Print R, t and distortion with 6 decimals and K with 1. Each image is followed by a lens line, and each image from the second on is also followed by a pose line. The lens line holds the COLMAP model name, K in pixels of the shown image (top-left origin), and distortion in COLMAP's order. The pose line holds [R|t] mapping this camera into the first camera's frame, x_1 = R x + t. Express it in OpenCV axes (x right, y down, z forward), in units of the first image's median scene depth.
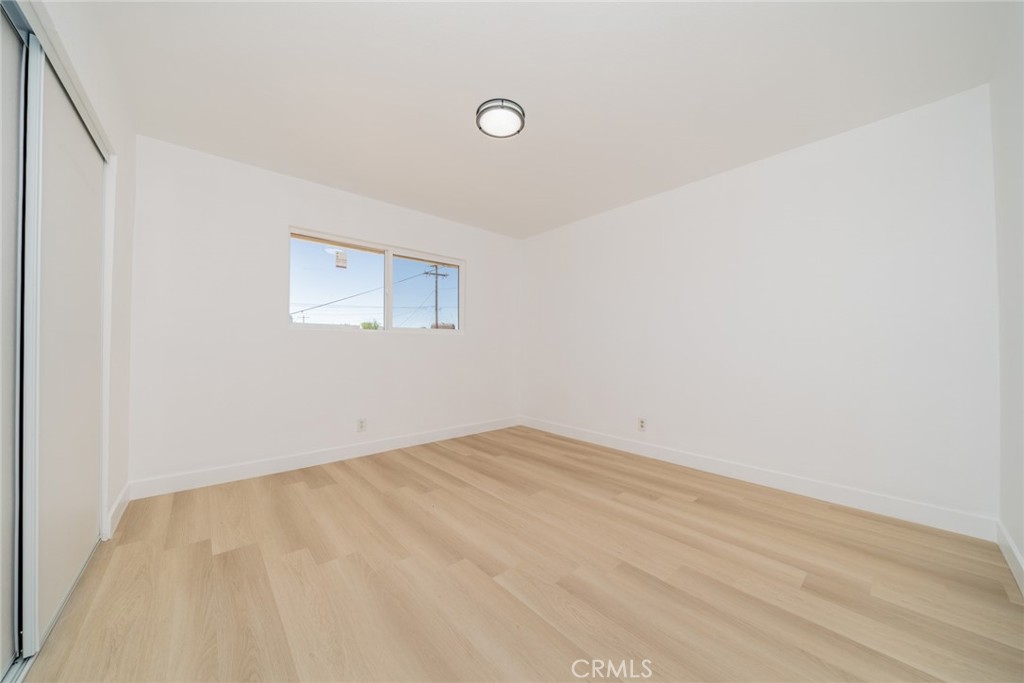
lens RADIAL K [[350.1, 0, 510.6], [0, 350.1, 342.4], [0, 0, 1]] dist [-0.008839, -0.000120]
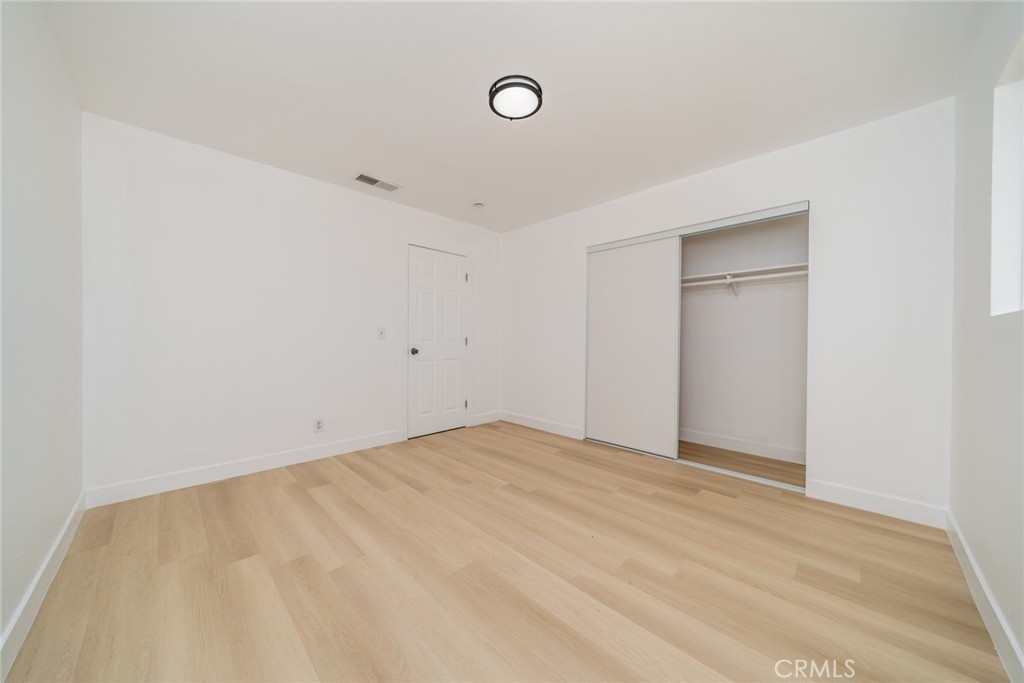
lens RADIAL K [[350.1, 0, 510.1], [0, 350.1, 342.4], [0, 0, 1]] dist [-0.008839, -0.000120]
pose [[-0.998344, -0.008010, -0.056962, 0.026377], [-0.007862, 0.999965, -0.002820, 0.002884], [0.056983, -0.002367, -0.998372, 1.576751]]
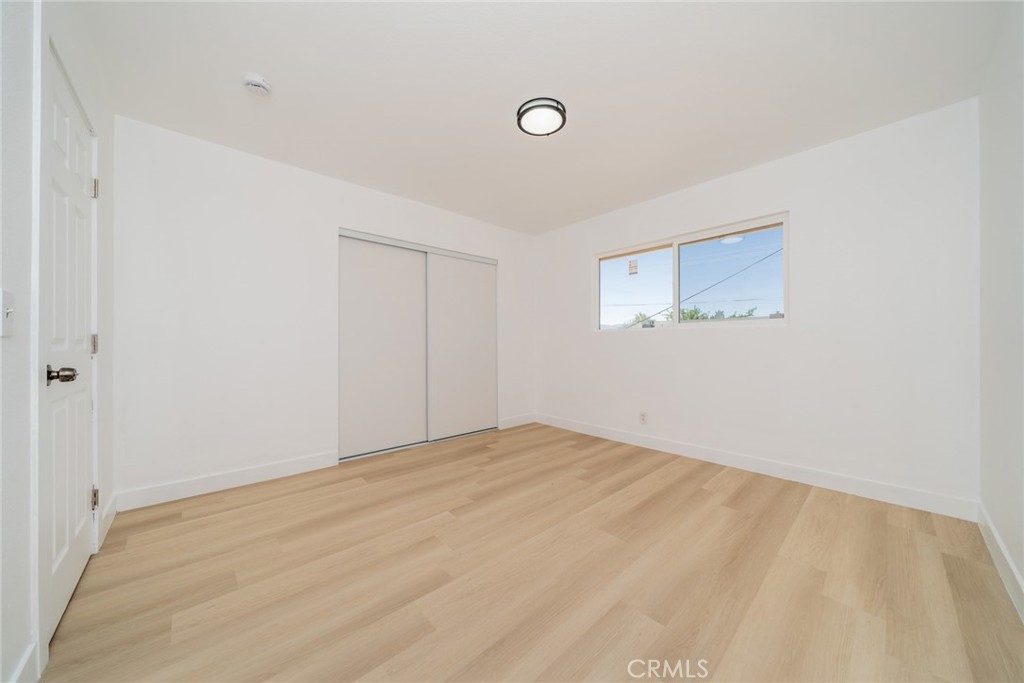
lens RADIAL K [[350.1, 0, 508.4], [0, 350.1, 341.6], [0, 0, 1]] dist [-0.008839, -0.000120]
pose [[0.012688, -0.004756, -0.999908, 0.797354], [0.014414, 0.999886, -0.004573, 0.004200], [0.999816, -0.014354, 0.012755, 0.728099]]
